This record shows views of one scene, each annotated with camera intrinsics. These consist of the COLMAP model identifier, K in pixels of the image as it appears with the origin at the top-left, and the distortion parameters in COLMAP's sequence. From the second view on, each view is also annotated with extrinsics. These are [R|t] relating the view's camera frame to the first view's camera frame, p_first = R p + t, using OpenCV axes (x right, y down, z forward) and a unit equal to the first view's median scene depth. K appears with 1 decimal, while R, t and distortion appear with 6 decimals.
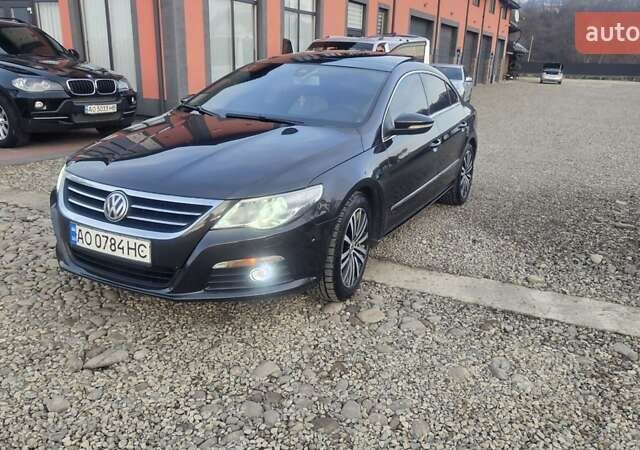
lens RADIAL K [[531.7, 0, 326.2], [0, 531.7, 223.7], [0, 0, 1]] dist [0.083487, -0.059144]
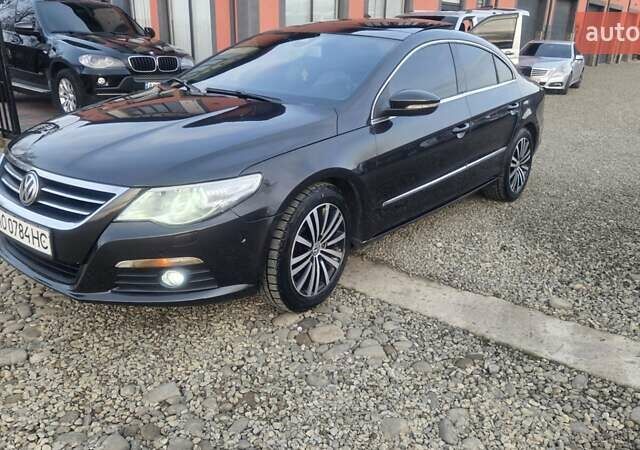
lens RADIAL K [[531.7, 0, 317.0], [0, 531.7, 226.0], [0, 0, 1]] dist [0.083487, -0.059144]
pose [[0.979658, 0.060989, -0.191184, 0.212668], [-0.053953, 0.997668, 0.041799, -0.028207], [0.193287, -0.030634, 0.980664, 0.182119]]
